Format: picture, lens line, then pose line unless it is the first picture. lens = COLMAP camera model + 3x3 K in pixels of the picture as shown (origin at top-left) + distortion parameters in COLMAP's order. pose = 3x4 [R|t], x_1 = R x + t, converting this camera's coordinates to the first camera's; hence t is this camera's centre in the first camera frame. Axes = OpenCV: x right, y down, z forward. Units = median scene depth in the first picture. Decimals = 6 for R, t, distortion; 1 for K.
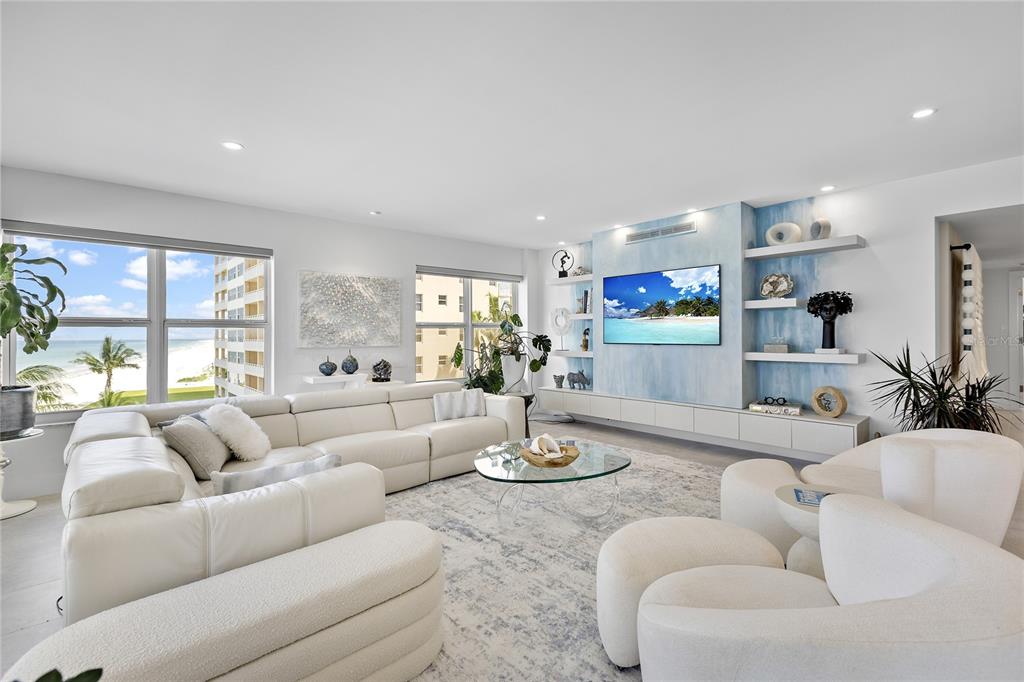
lens RADIAL K [[449.8, 0, 513.5], [0, 449.8, 337.8], [0, 0, 1]] dist [0.002378, -0.000031]
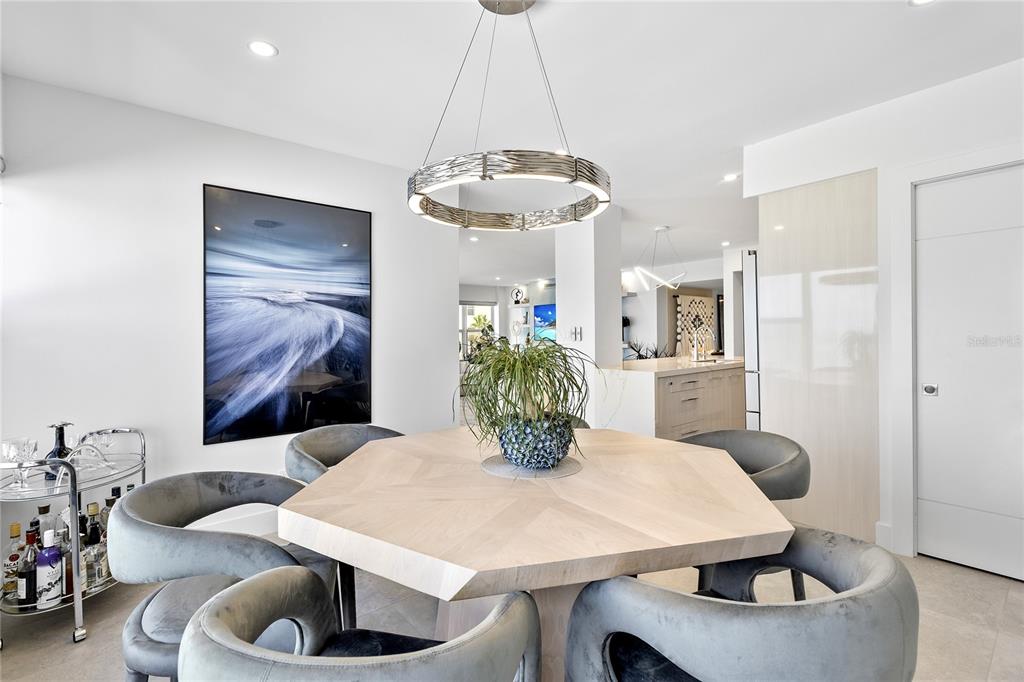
lens RADIAL K [[449.8, 0, 510.5], [0, 449.8, 341.5], [0, 0, 1]] dist [0.002378, -0.000031]
pose [[0.999347, -0.005170, -0.035767, 0.155393], [0.005340, 0.999975, 0.004670, 0.007797], [0.035742, -0.004858, 0.999349, -0.841619]]
